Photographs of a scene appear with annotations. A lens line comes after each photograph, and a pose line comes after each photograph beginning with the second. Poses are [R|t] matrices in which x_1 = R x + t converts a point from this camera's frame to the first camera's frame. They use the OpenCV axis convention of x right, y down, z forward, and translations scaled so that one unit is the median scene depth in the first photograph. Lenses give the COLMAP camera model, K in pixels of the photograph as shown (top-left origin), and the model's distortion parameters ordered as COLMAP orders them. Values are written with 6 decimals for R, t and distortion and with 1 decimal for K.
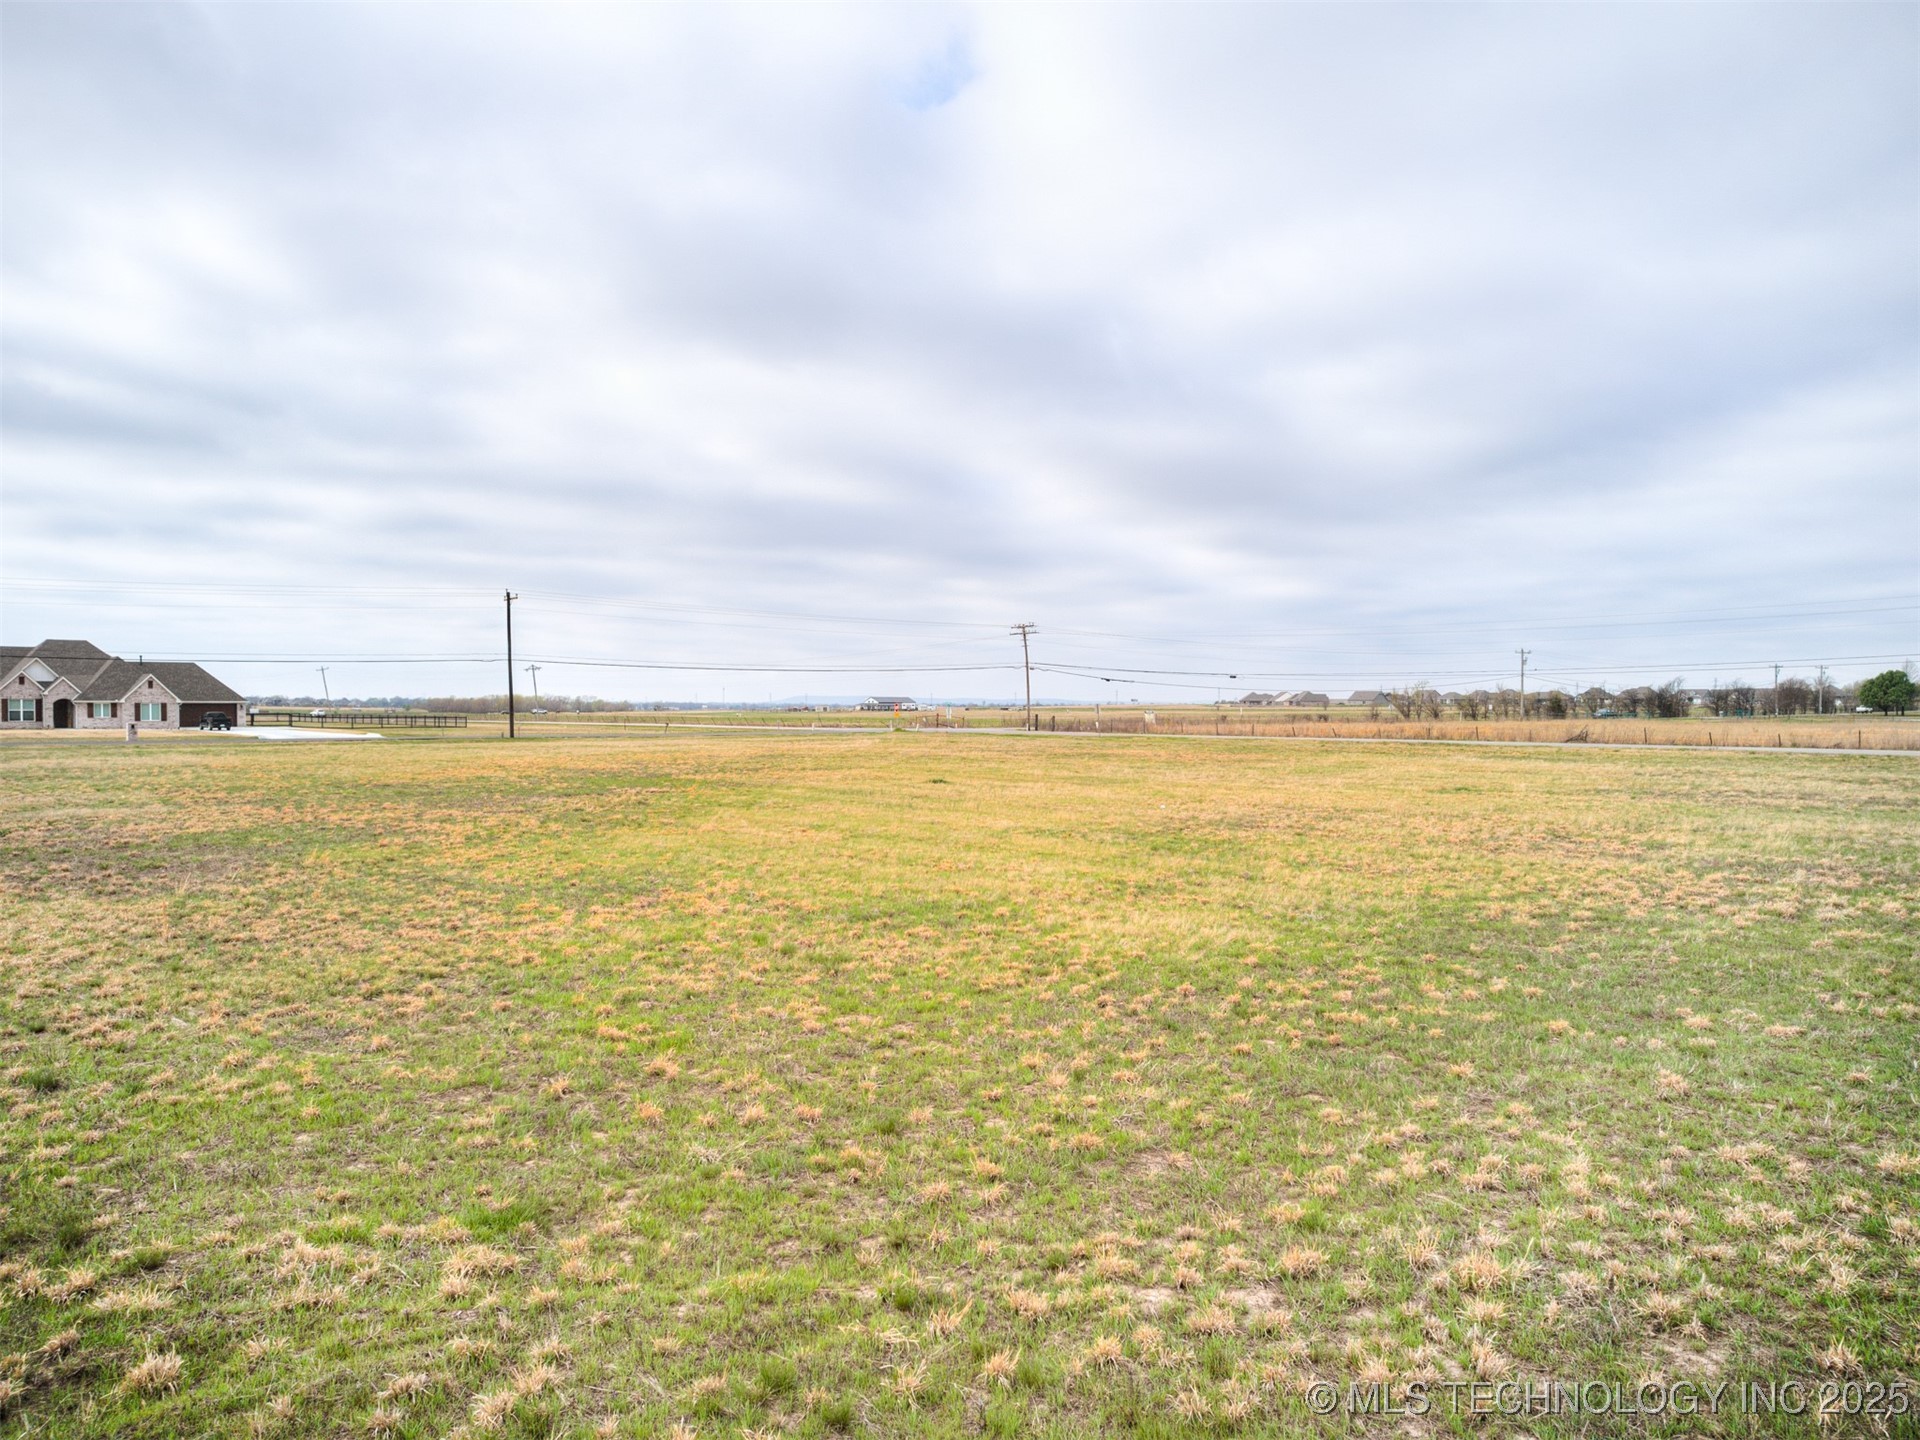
lens RADIAL K [[1381.0, 0, 967.2], [0, 1381.0, 731.0], [0, 0, 1]] dist [-0.072105, 0.064461]
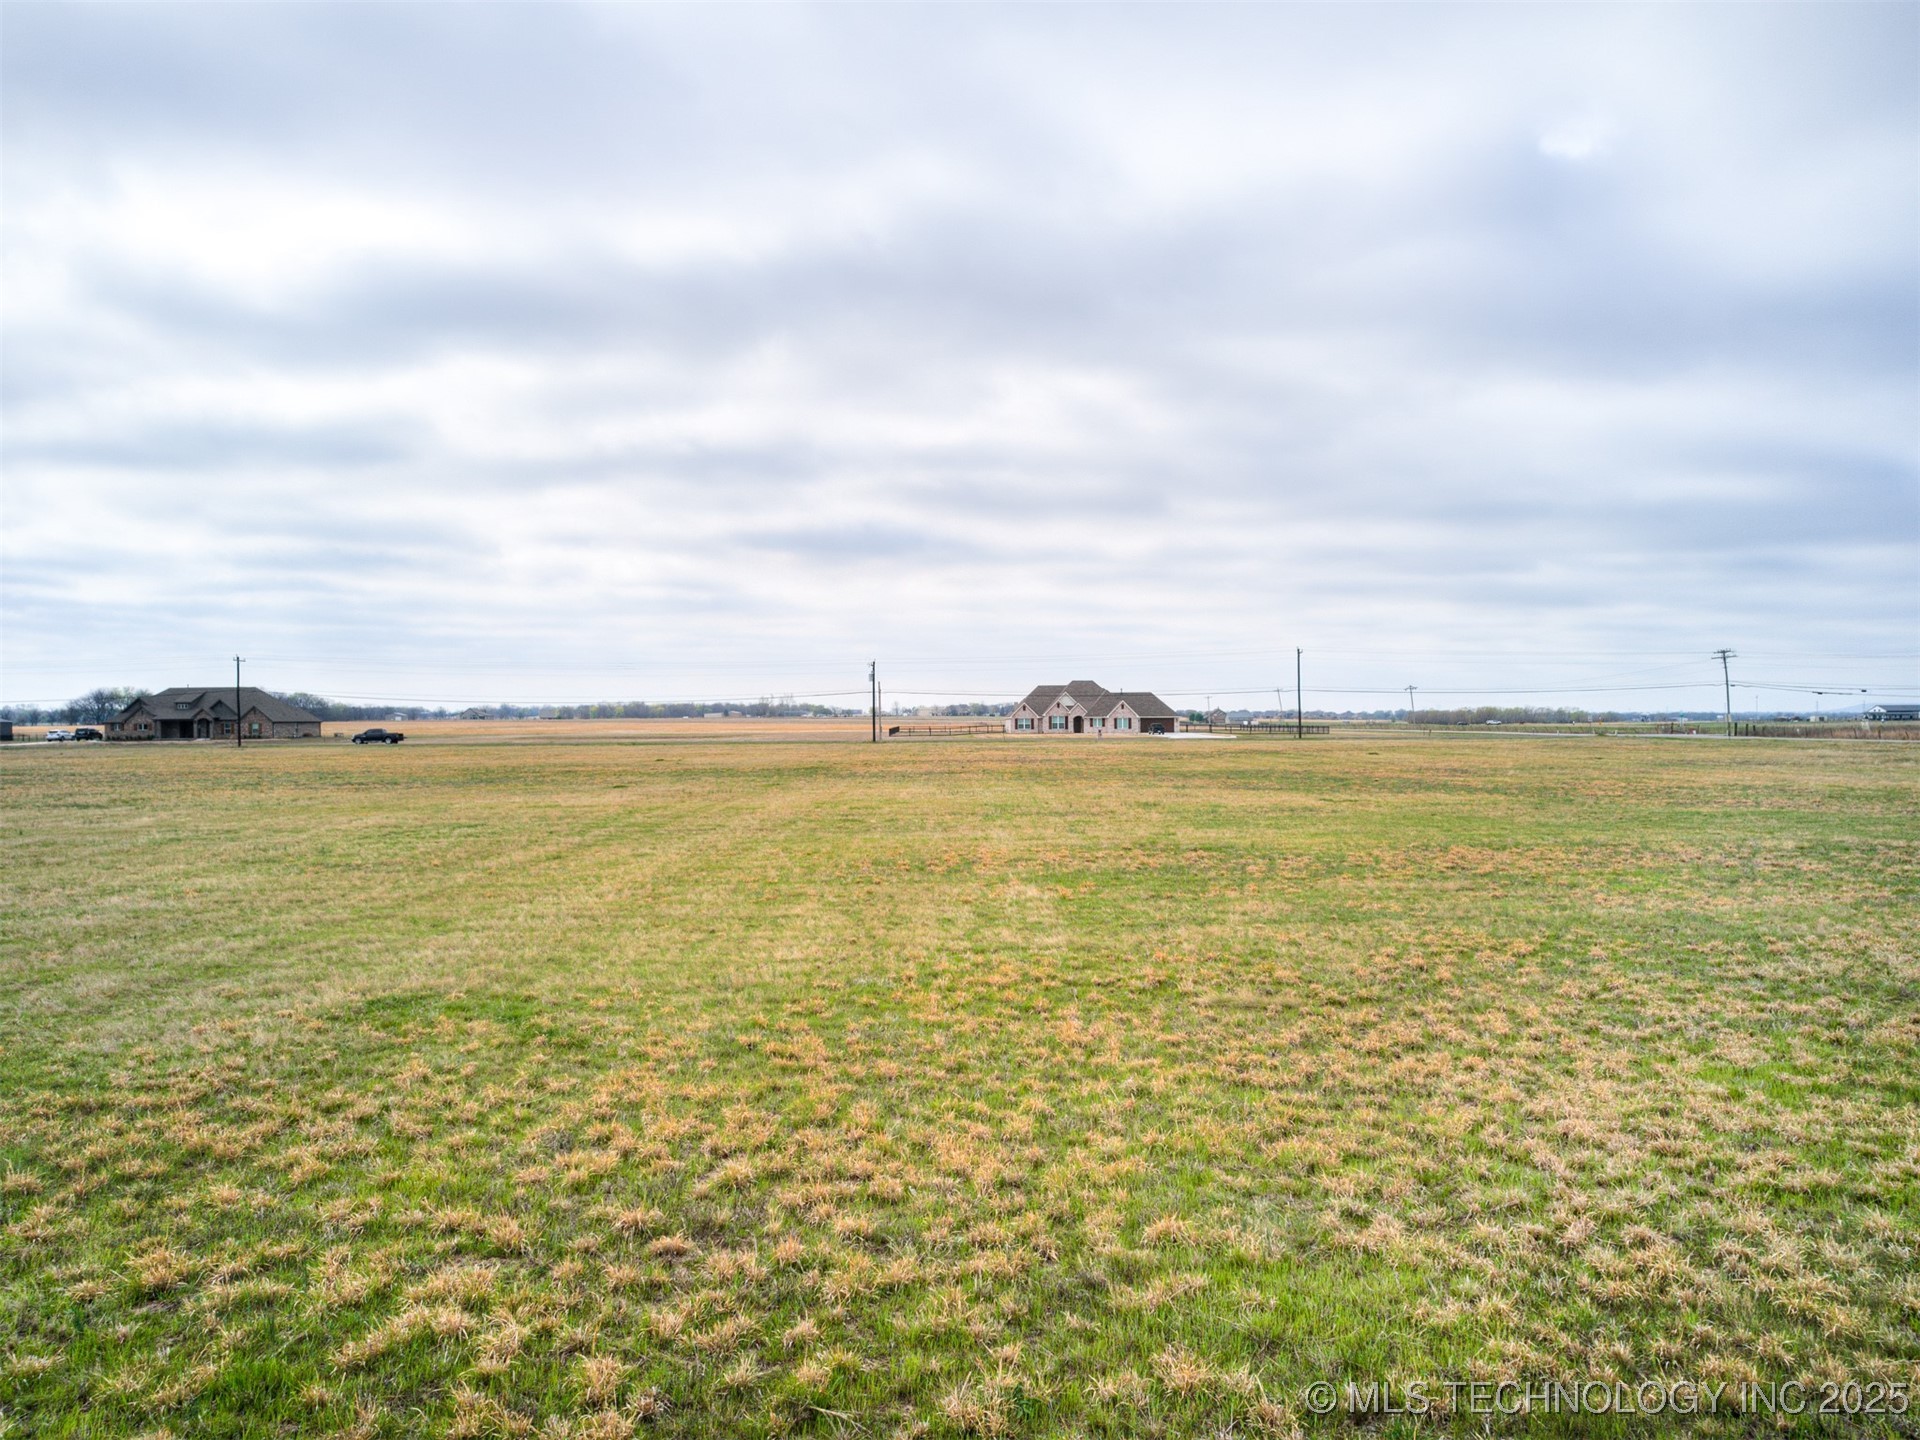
lens RADIAL K [[1381.0, 0, 967.2], [0, 1381.0, 731.0], [0, 0, 1]] dist [-0.072105, 0.064461]
pose [[0.765286, -0.001267, -0.643689, 0.338740], [-0.004247, 0.999966, -0.007017, 0.008023], [0.643676, 0.008104, 0.765255, -0.415871]]
